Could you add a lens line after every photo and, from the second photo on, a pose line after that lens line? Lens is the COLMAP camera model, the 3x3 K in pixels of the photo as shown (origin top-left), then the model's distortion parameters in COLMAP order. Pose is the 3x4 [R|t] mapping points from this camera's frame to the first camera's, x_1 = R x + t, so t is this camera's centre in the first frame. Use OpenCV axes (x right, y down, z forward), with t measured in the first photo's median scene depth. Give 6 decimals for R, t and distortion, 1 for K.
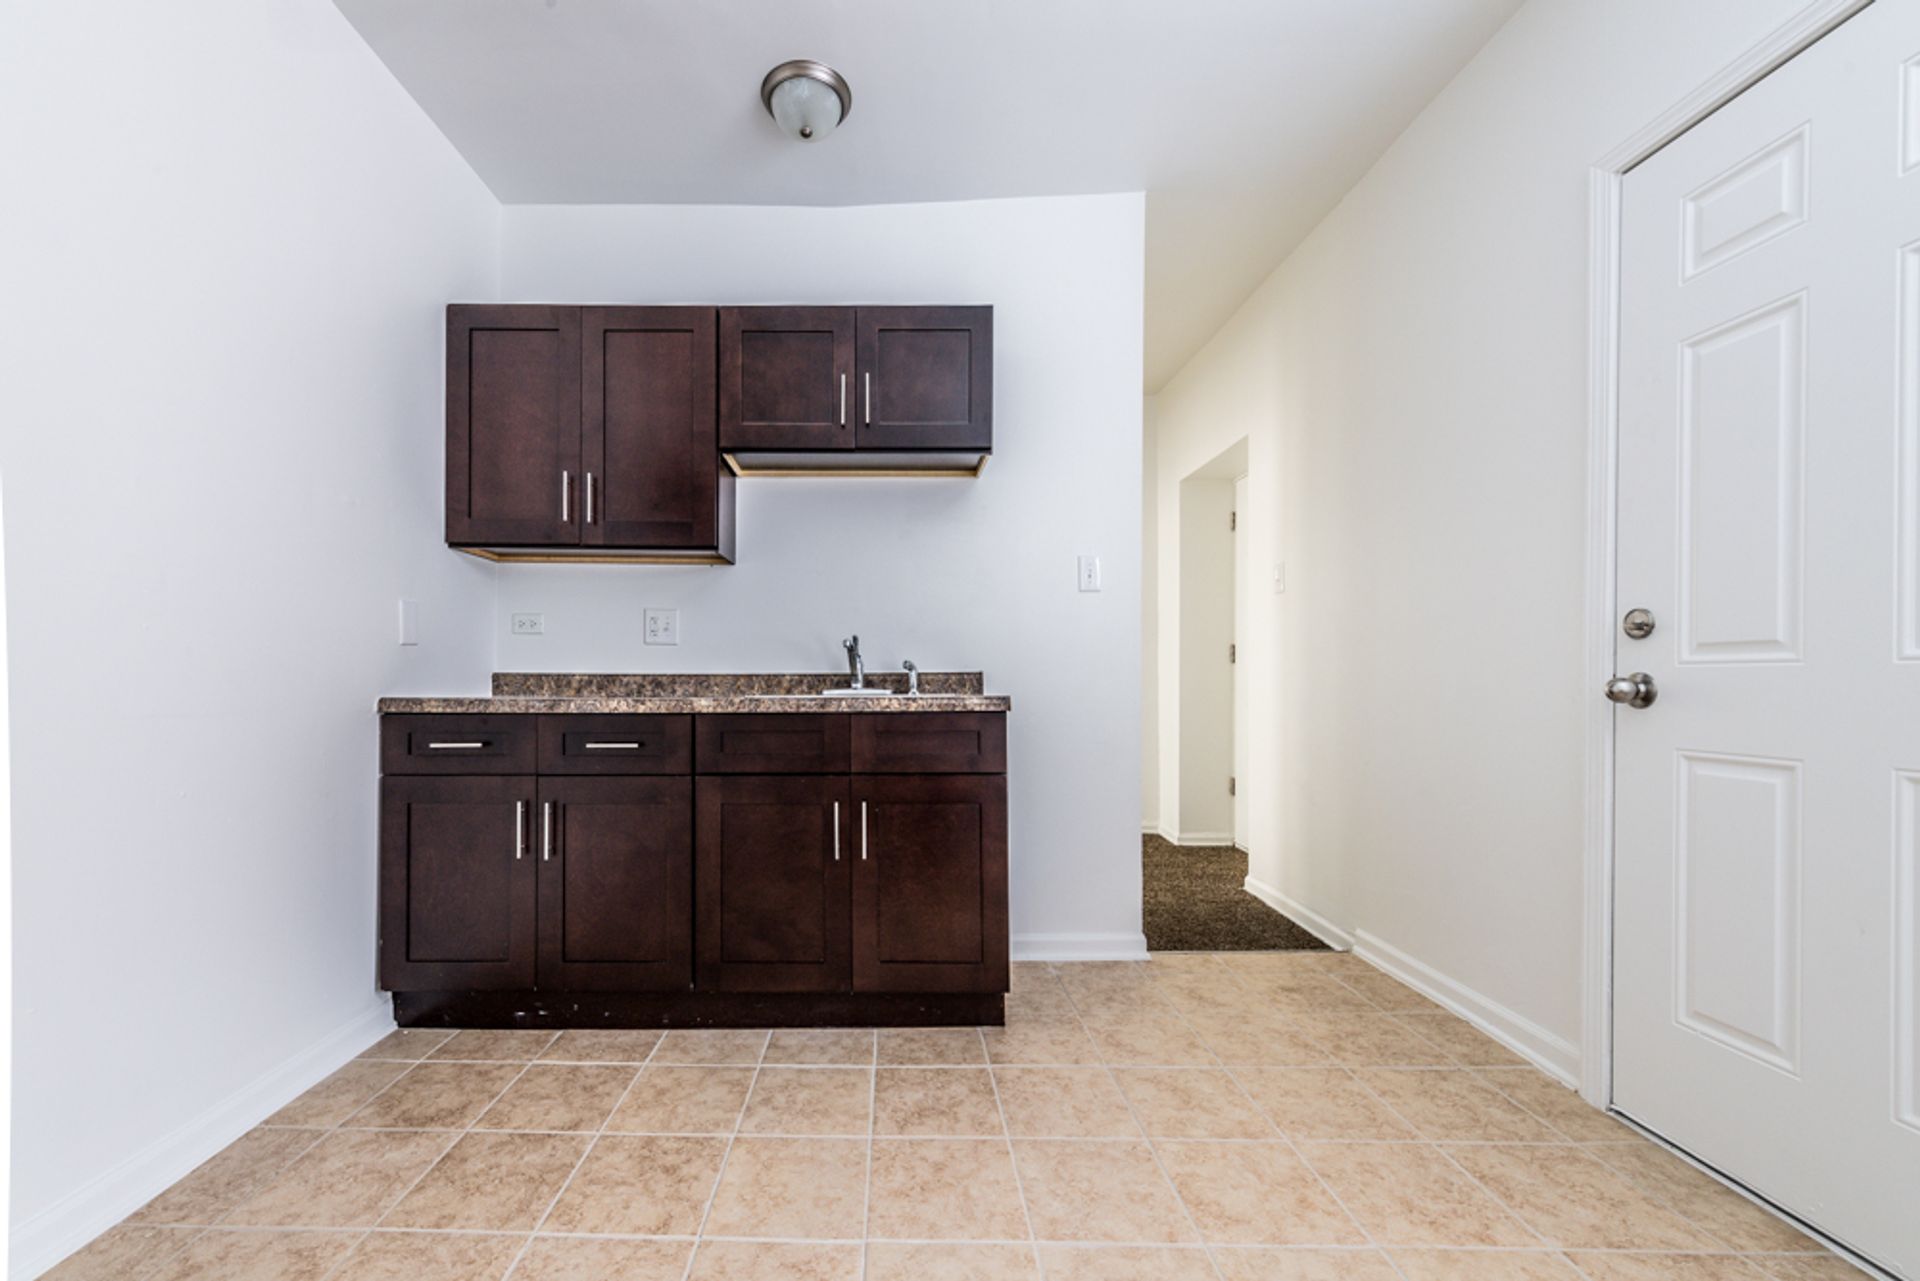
lens RADIAL K [[781.9, 0, 878.0], [0, 781.9, 671.4], [0, 0, 1]] dist [0.005160, -0.000851]
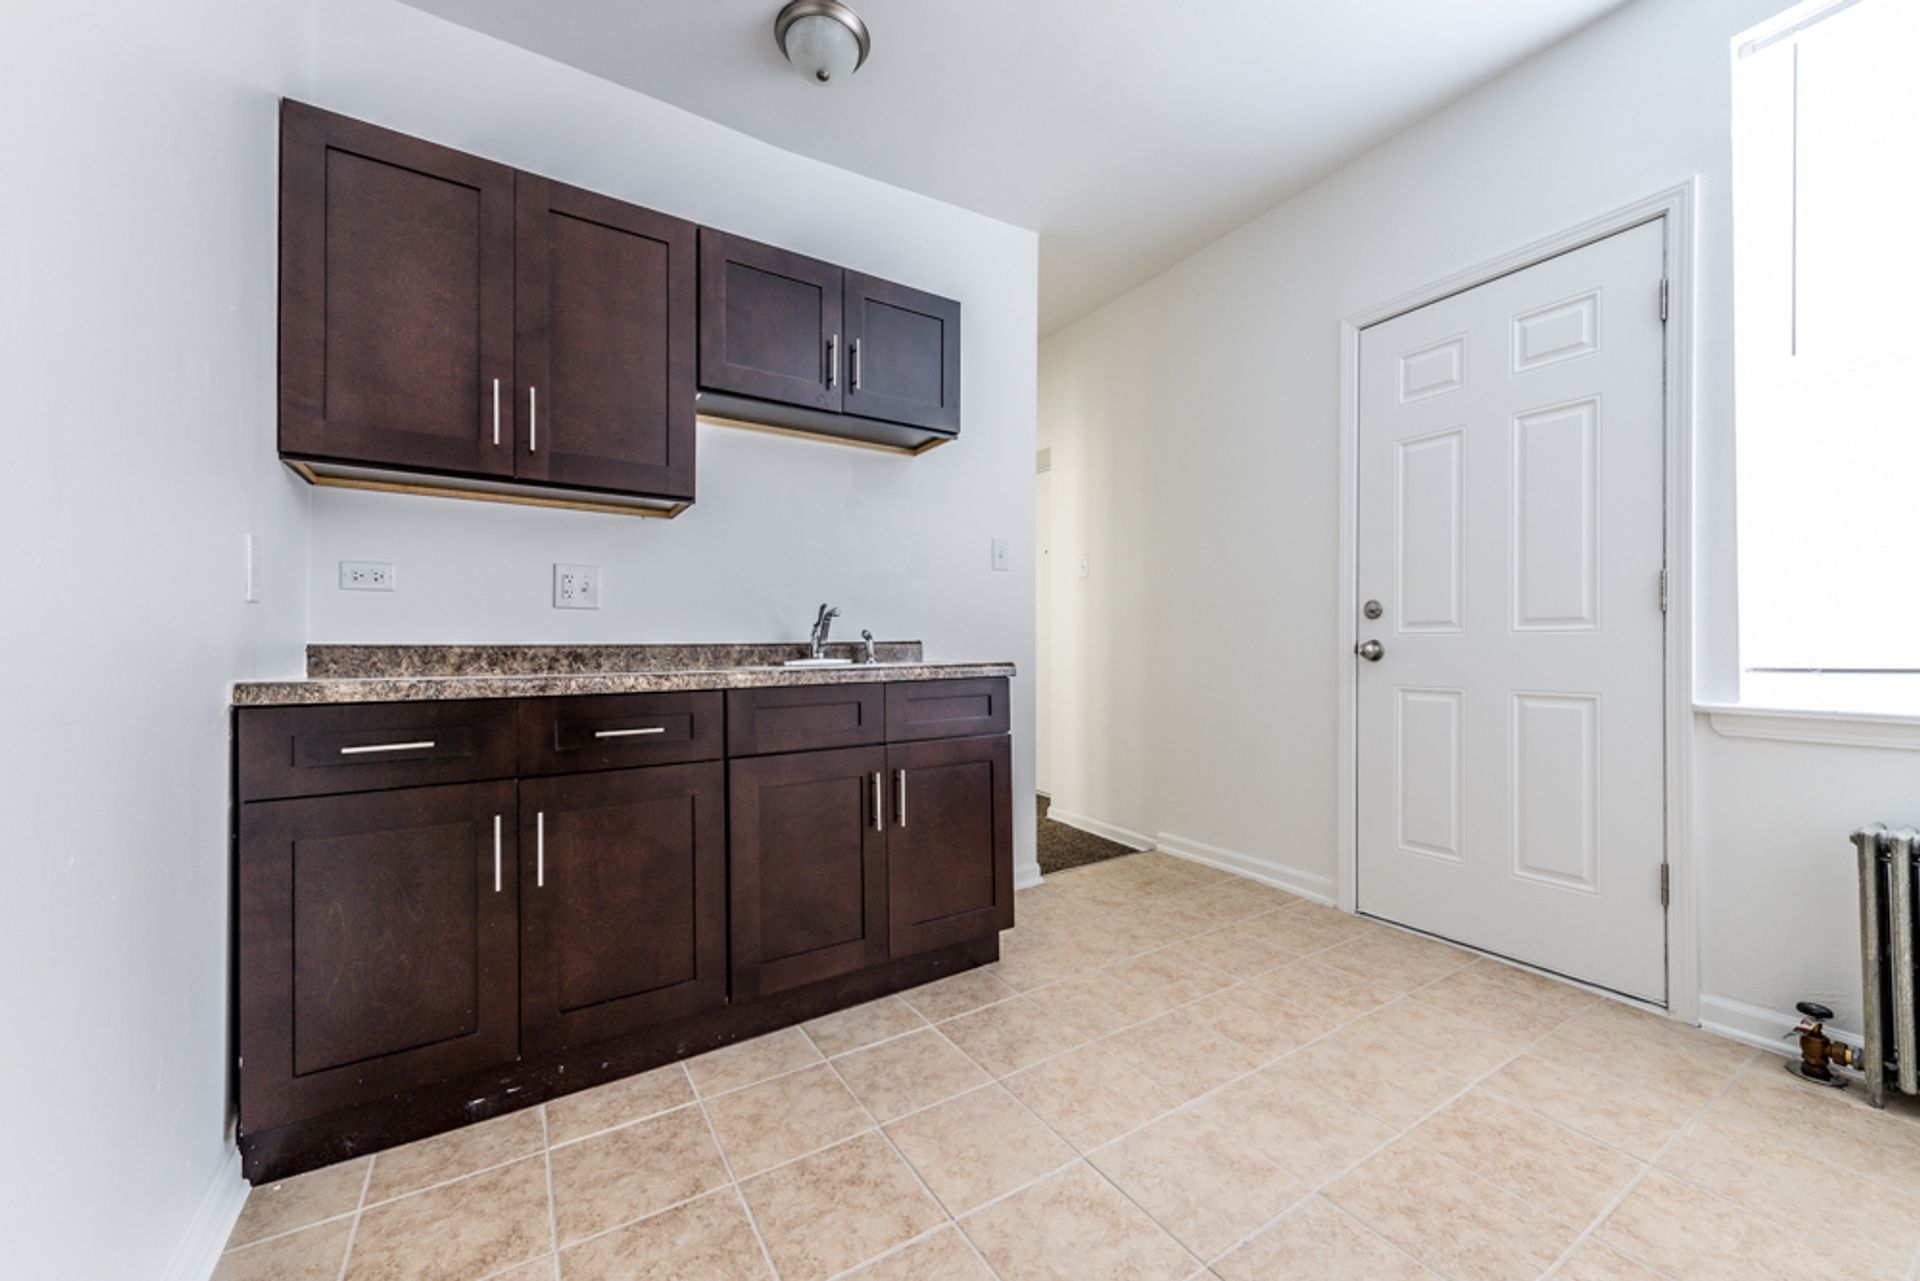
lens RADIAL K [[755.5, 0, 1005.0], [0, 755.5, 641.8], [0, 0, 1]] dist [0.013938, -0.006000]
pose [[0.820774, -0.003965, 0.571239, -0.460574], [0.003329, 0.999992, 0.002158, 0.000016], [-0.571243, 0.000131, 0.820781, 0.120510]]
